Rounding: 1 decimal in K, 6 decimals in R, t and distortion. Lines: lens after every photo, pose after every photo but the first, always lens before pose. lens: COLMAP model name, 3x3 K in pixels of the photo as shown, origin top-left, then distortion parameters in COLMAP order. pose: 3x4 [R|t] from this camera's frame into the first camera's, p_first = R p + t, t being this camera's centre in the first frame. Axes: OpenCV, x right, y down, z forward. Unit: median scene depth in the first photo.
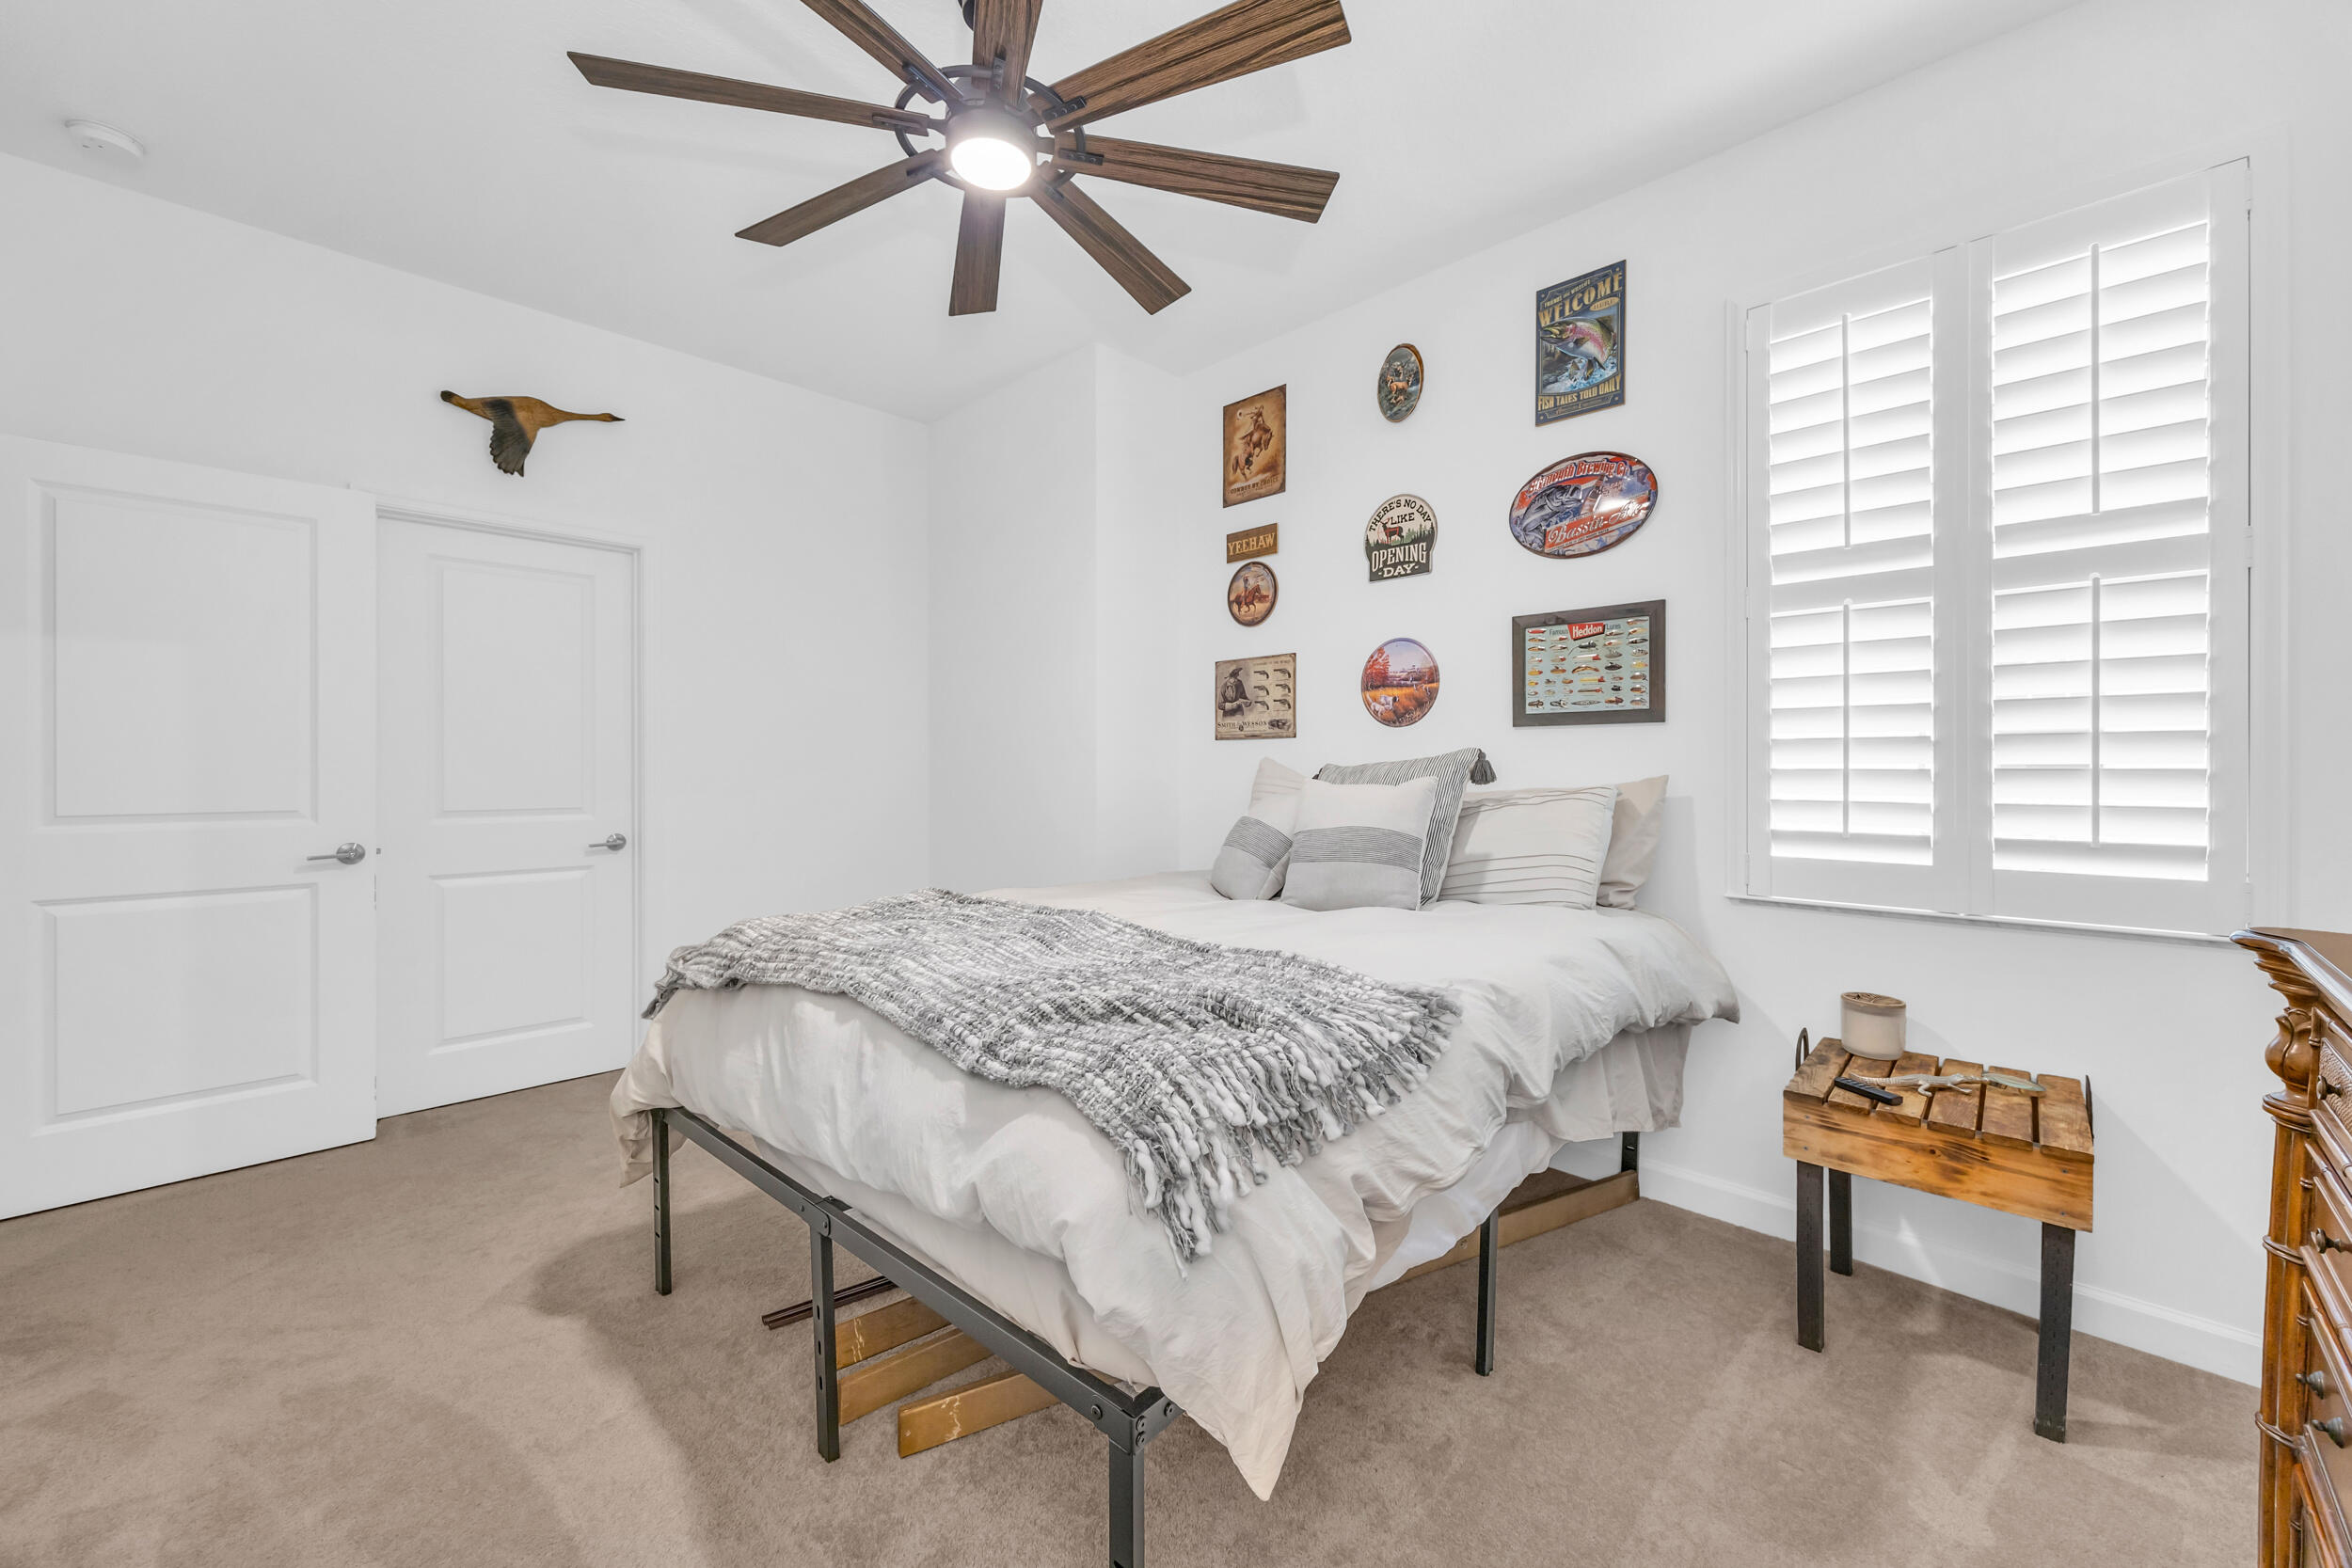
lens RADIAL K [[919.9, 0, 1154.3], [0, 919.9, 774.5], [0, 0, 1]] dist [0.000161, -0.000035]
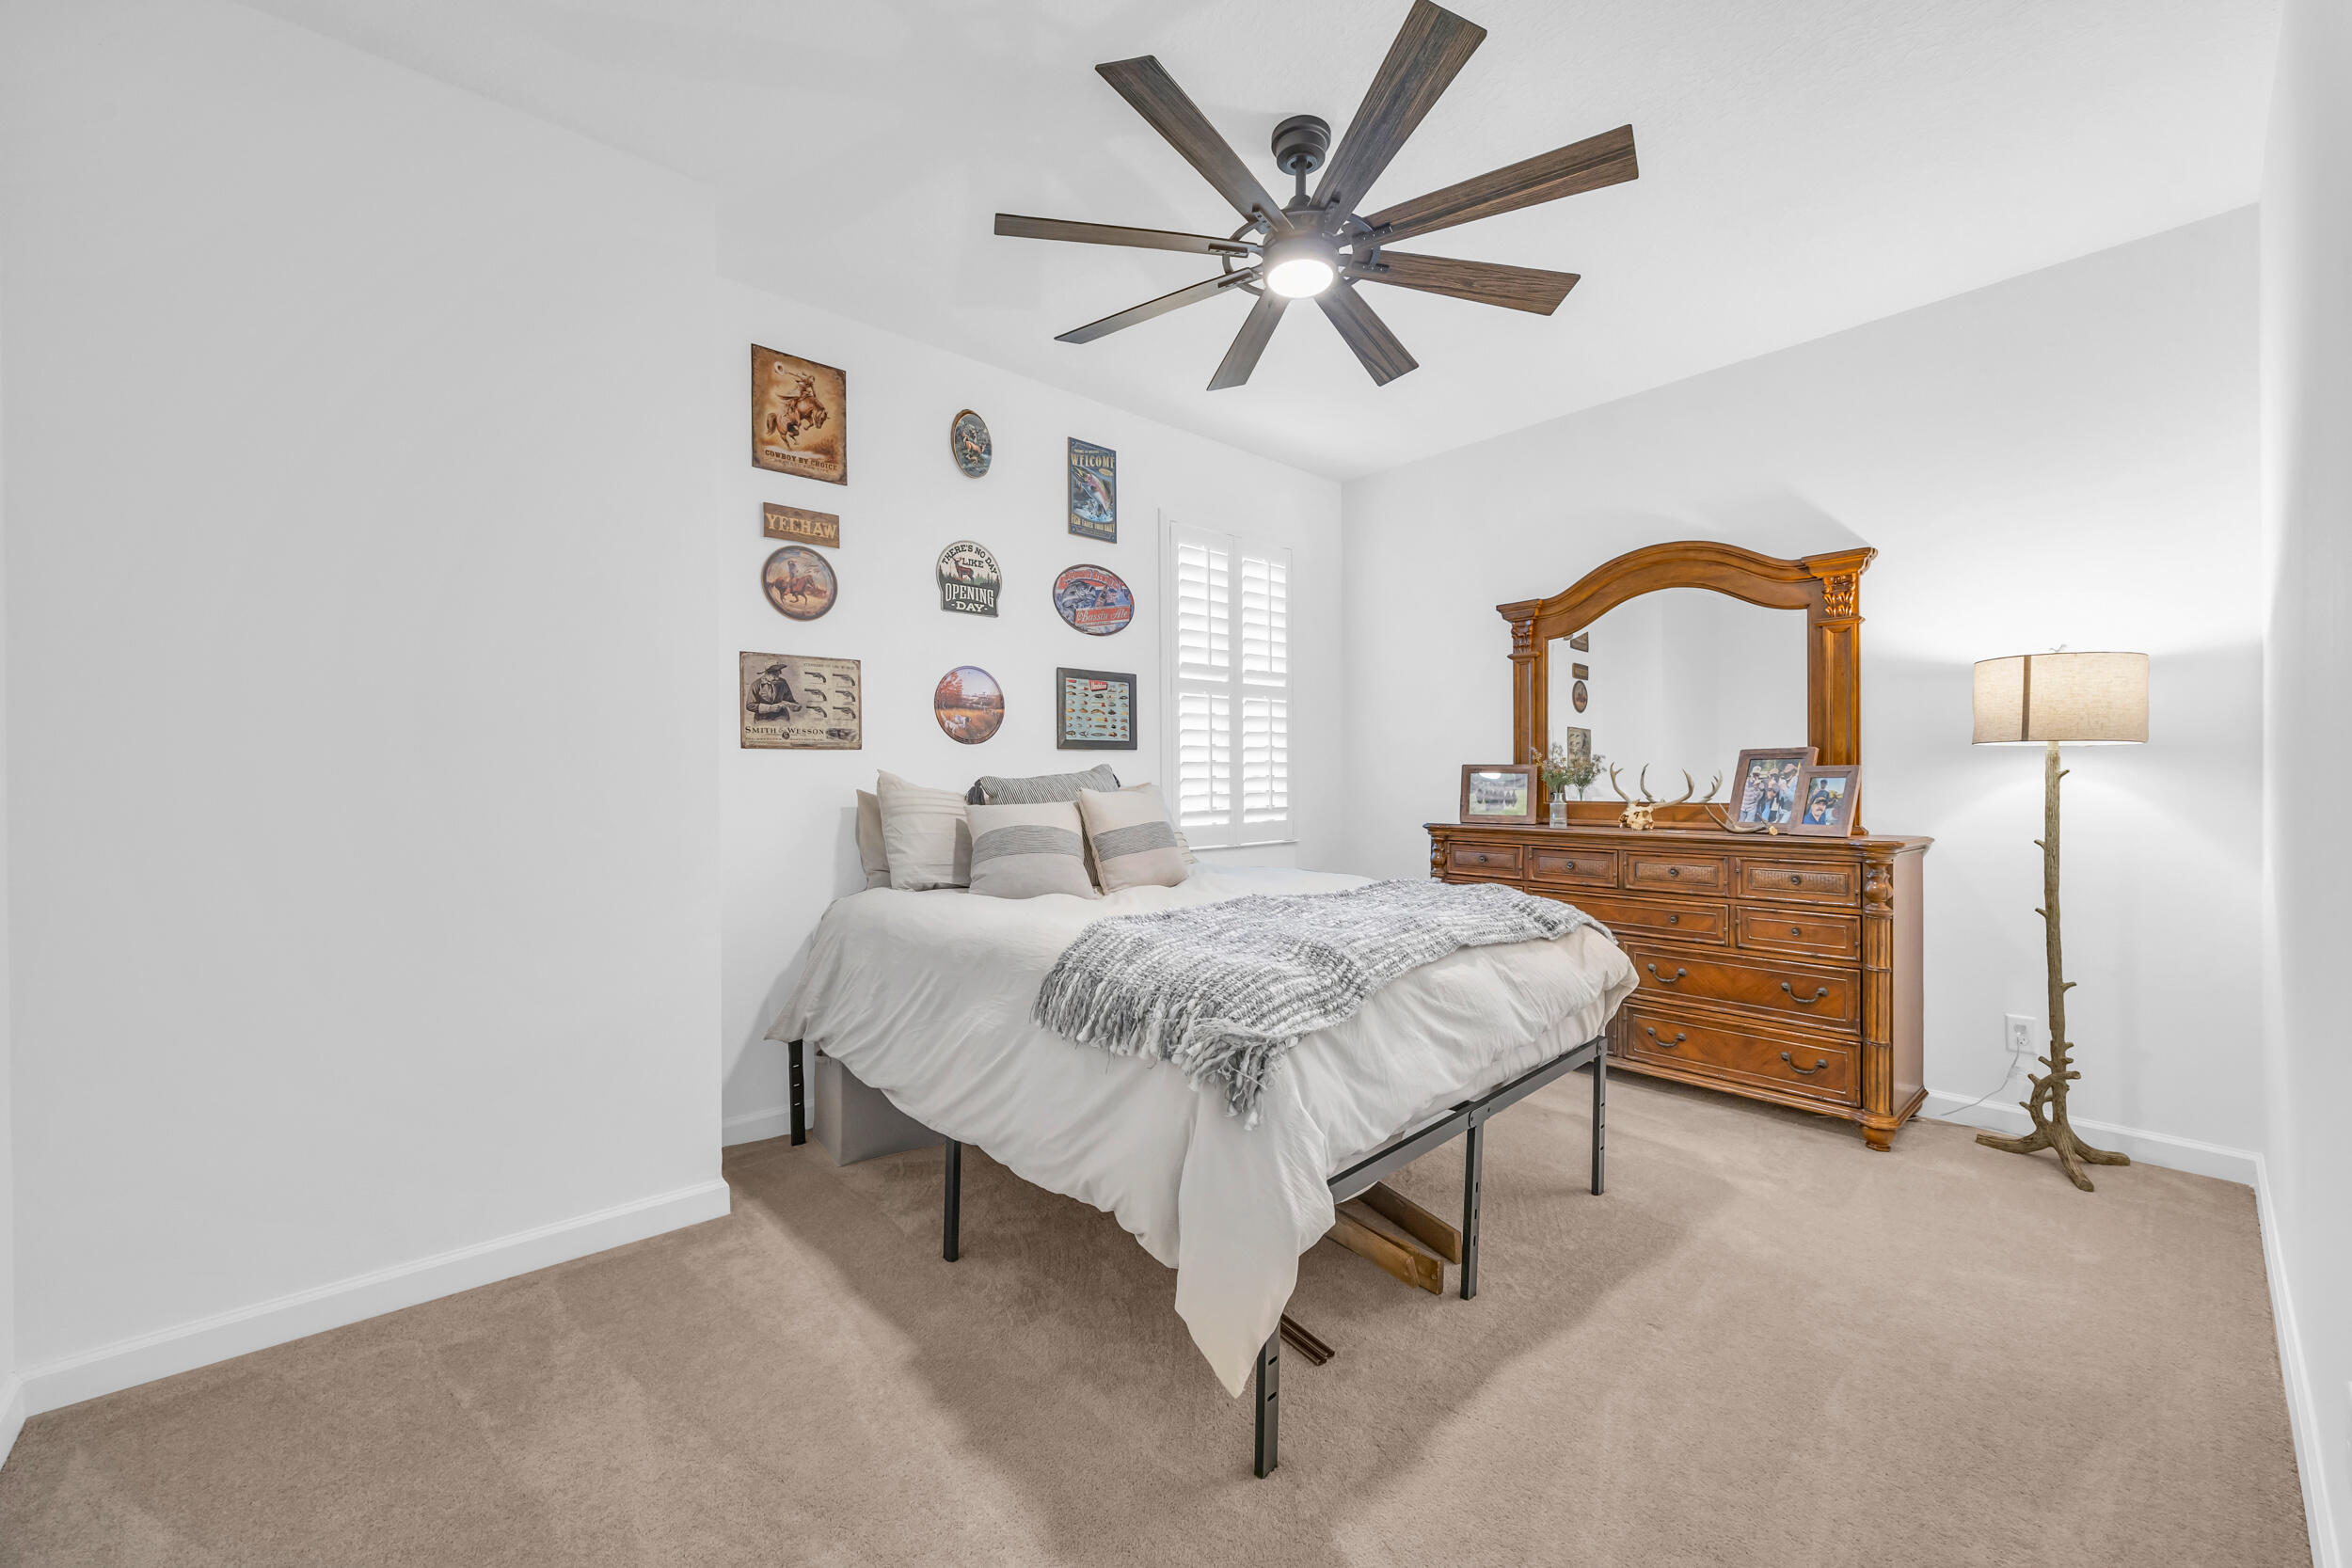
lens RADIAL K [[919.9, 0, 1154.3], [0, 919.9, 774.5], [0, 0, 1]] dist [0.000161, -0.000035]
pose [[0.059045, -0.003978, 0.998247, -0.855357], [0.012080, 0.999922, 0.003271, -0.014703], [-0.998182, 0.011866, 0.059088, 0.701614]]
